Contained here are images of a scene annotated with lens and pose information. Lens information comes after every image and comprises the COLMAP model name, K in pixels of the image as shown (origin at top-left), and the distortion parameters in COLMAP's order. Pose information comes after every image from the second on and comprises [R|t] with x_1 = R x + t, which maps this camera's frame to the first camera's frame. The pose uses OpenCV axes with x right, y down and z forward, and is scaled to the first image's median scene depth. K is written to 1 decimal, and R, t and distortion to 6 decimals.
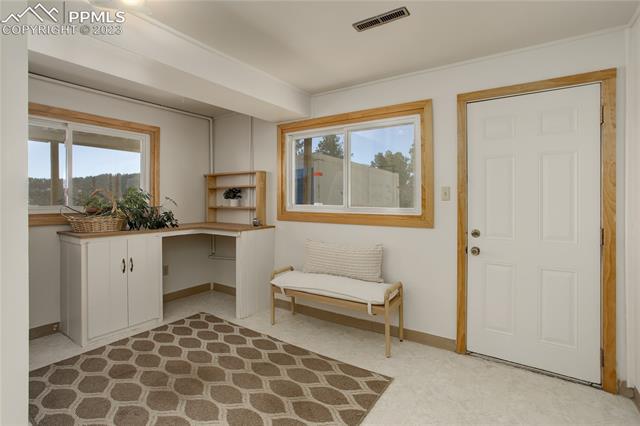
lens RADIAL K [[326.9, 0, 319.1], [0, 326.9, 200.3], [0, 0, 1]] dist [-0.048452, 0.027090]
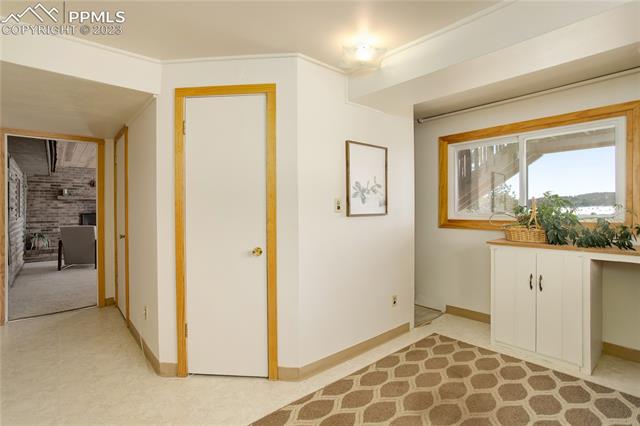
lens RADIAL K [[316.9, 0, 314.0], [0, 316.9, 210.0], [0, 0, 1]] dist [-0.045364, 0.024423]
pose [[-0.290743, 0.004787, -0.956789, 0.411827], [0.001154, 0.999989, 0.004652, -0.001349], [0.956800, 0.000249, -0.290745, 0.689725]]
